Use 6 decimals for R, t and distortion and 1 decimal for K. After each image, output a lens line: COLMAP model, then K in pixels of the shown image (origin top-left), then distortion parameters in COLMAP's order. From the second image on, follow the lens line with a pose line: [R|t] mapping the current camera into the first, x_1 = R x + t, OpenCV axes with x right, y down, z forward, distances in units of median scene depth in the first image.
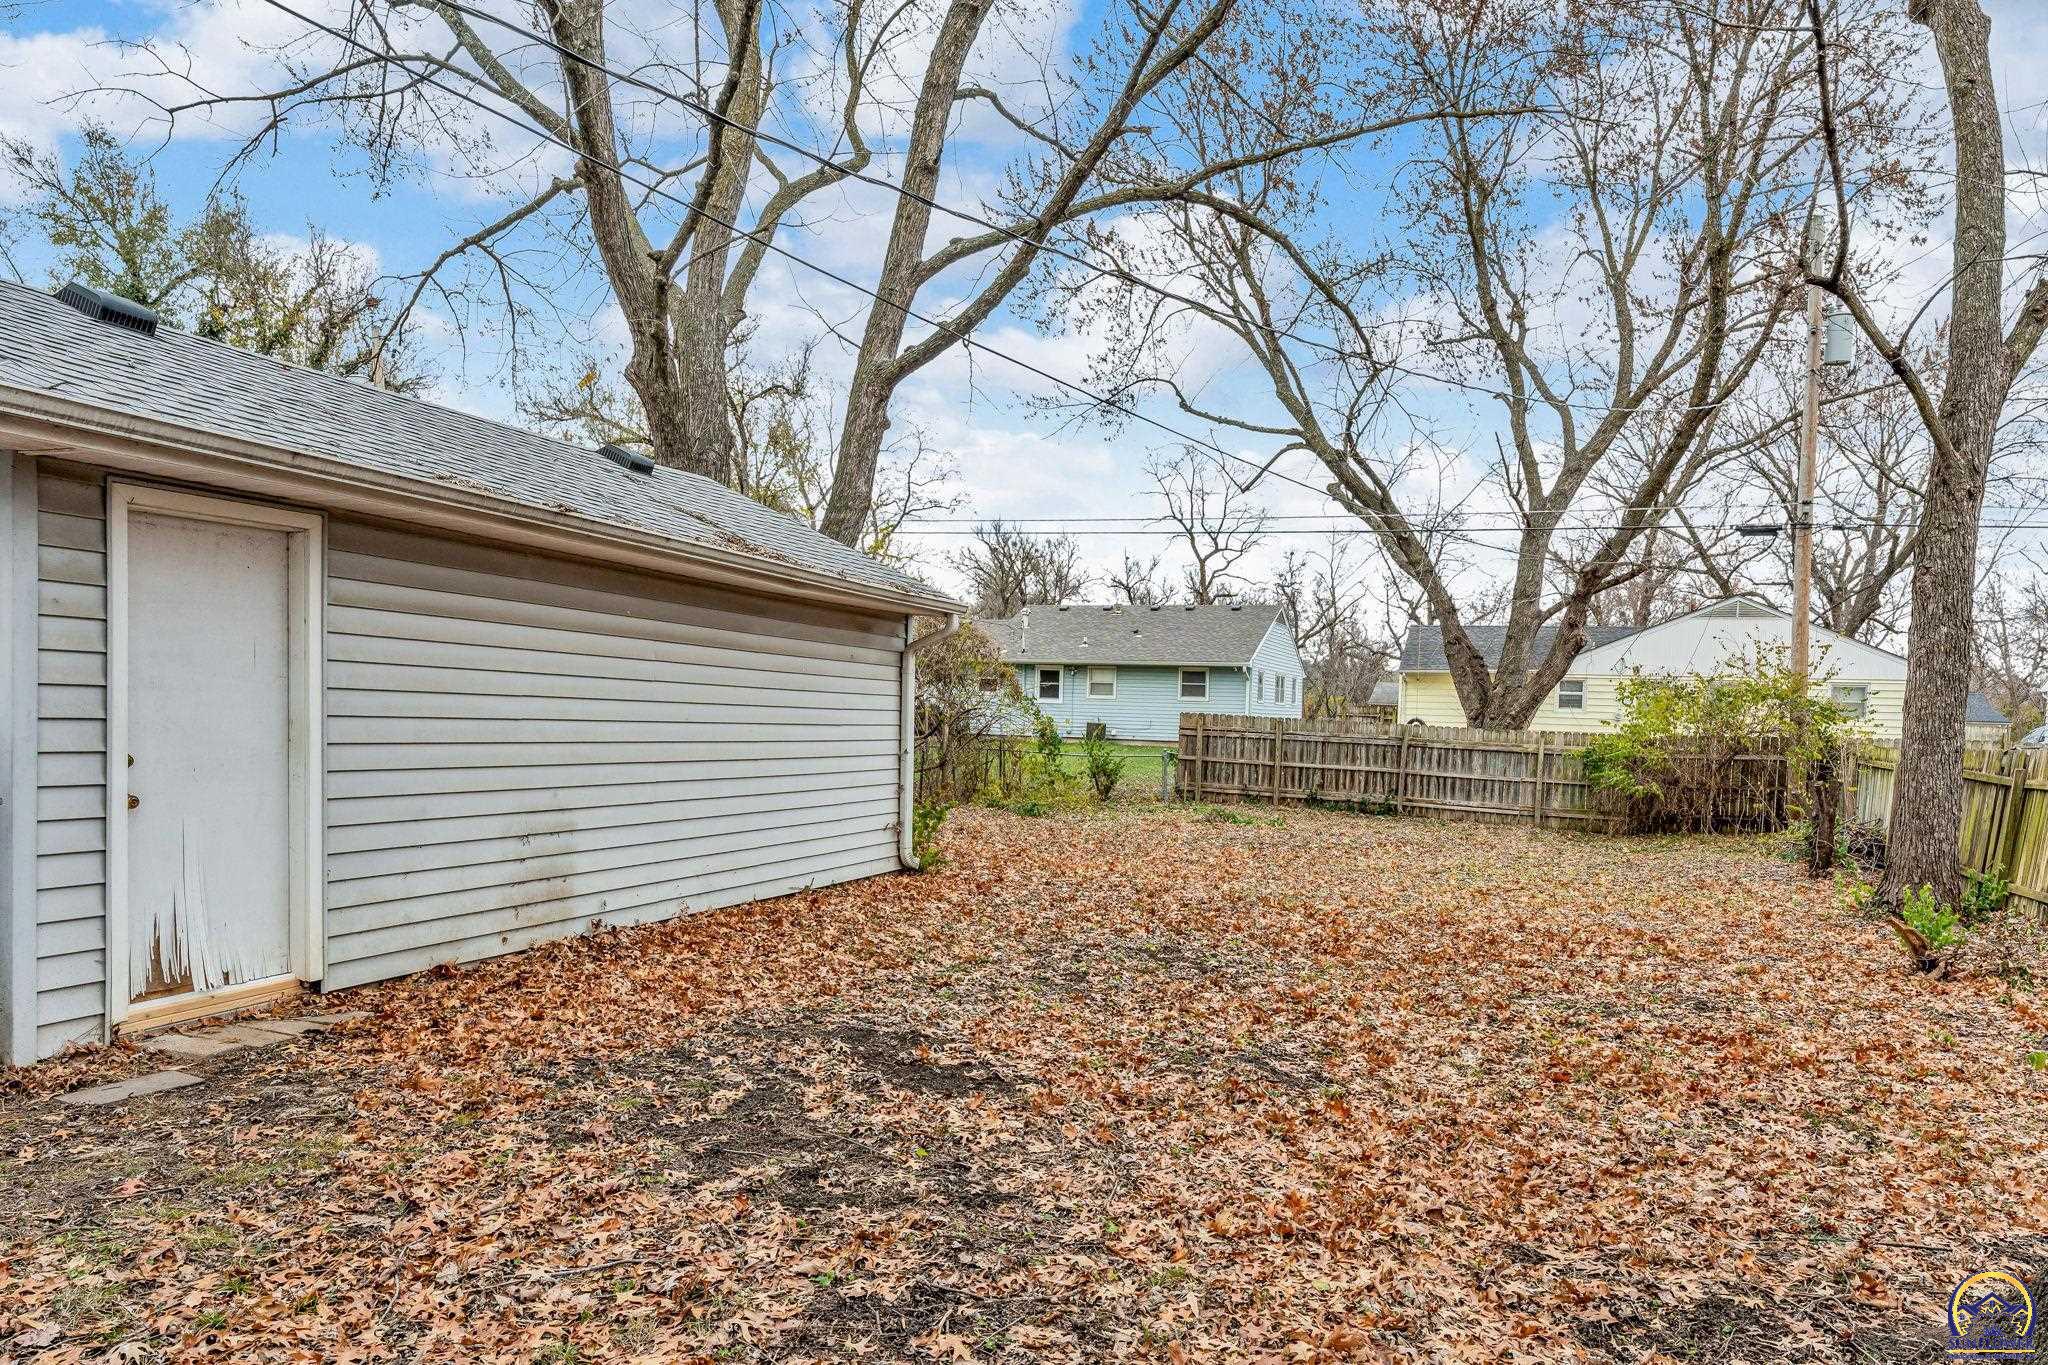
lens RADIAL K [[1251.5, 0, 1024.0], [0, 1251.5, 682.5], [0, 0, 1]] dist [0.001803, 0.000662]
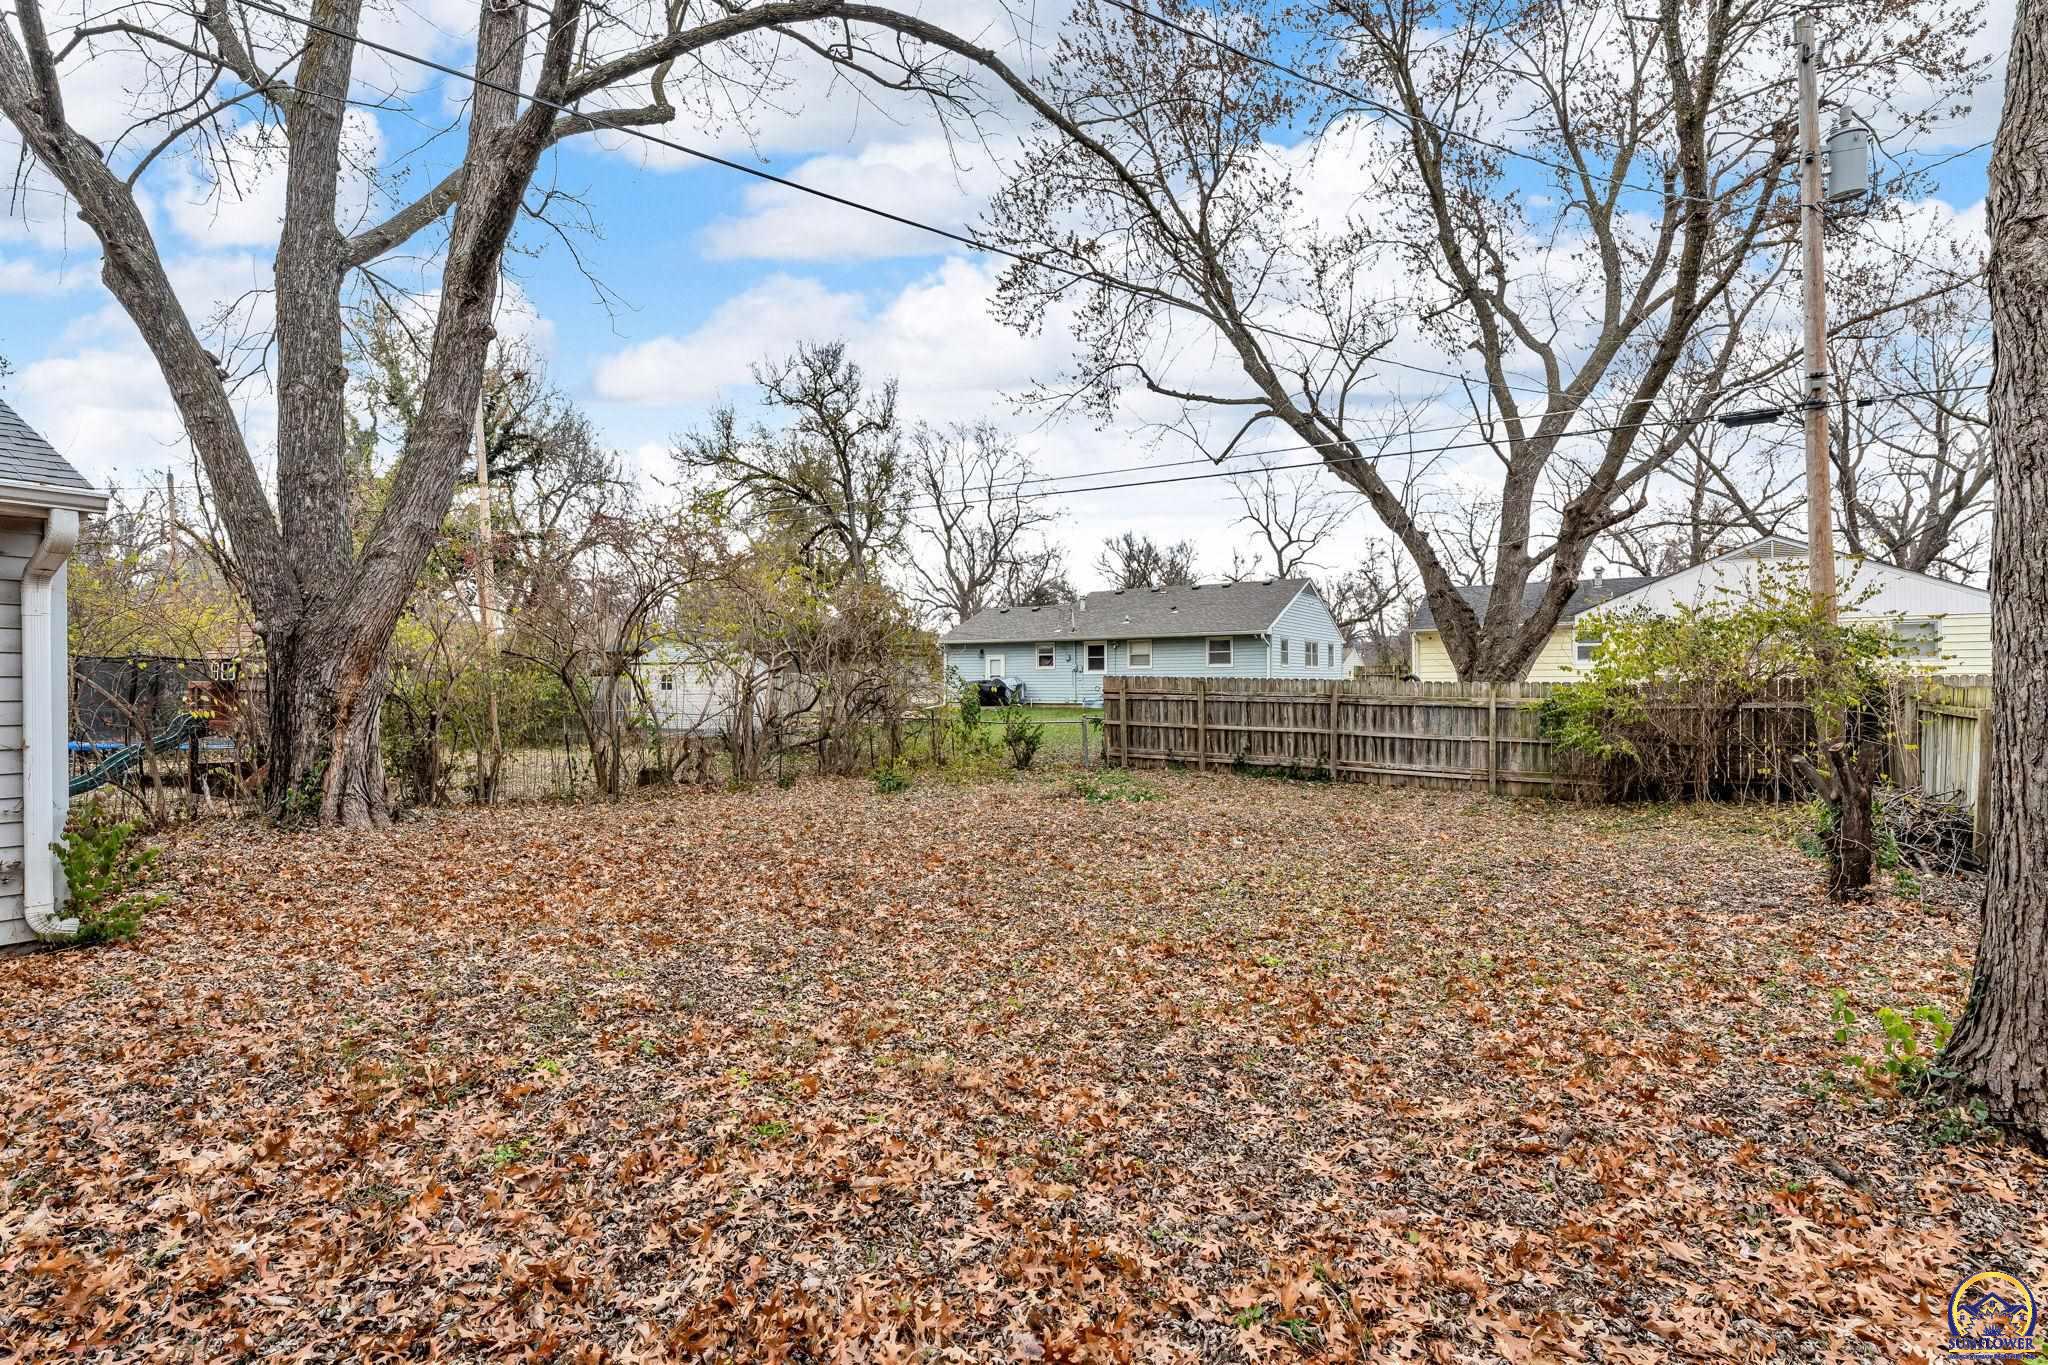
lens RADIAL K [[909.0, 0, 1021.4], [0, 909.0, 630.7], [0, 0, 1]] dist [-0.001821, -0.000126]
pose [[0.978777, -0.046578, -0.199564, 0.167581], [0.038796, 0.998333, -0.042733, 0.013316], [0.201221, 0.034084, 0.978953, 0.240980]]
